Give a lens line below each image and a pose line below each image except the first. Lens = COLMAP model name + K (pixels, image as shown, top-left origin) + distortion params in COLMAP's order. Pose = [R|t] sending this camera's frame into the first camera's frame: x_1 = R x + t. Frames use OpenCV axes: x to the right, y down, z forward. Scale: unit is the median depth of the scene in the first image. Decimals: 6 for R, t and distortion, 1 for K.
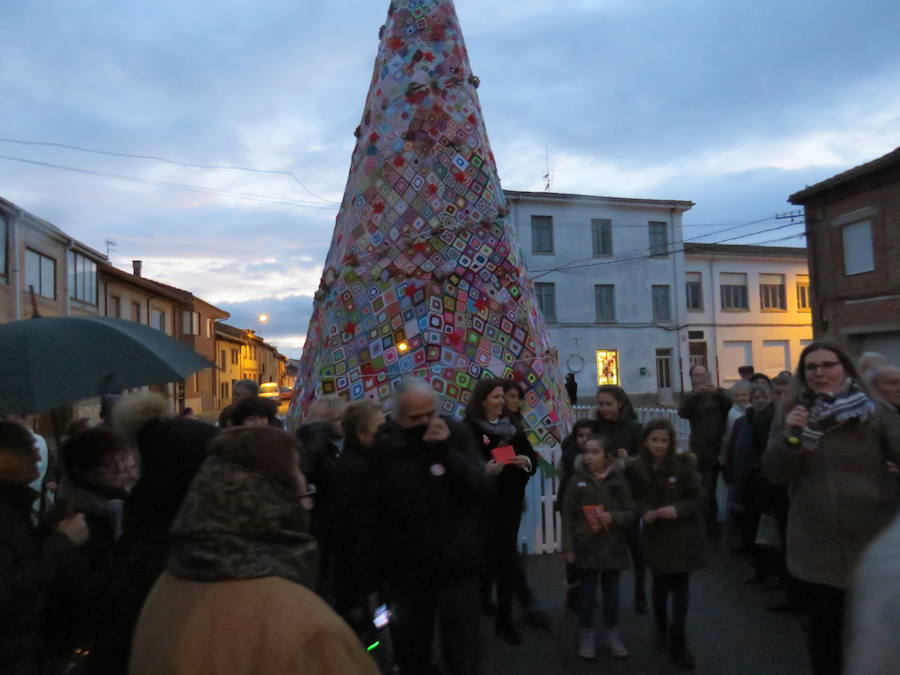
lens RADIAL K [[670.8, 0, 450.0], [0, 670.8, 337.5], [0, 0, 1]] dist [0.002229, 0.000041]
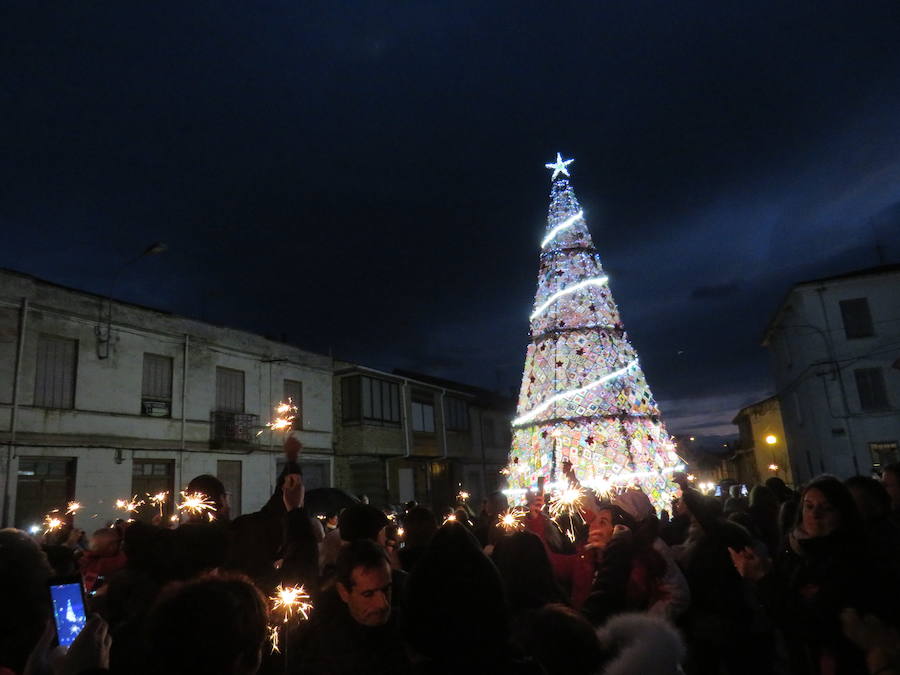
lens RADIAL K [[649.6, 0, 450.0], [0, 649.6, 337.5], [0, 0, 1]] dist [-0.007775, -0.002773]
pose [[0.807089, -0.159394, -0.568507, 0.592096], [0.077712, 0.983172, -0.165329, -0.054657], [0.585293, 0.089255, 0.805894, -0.317068]]
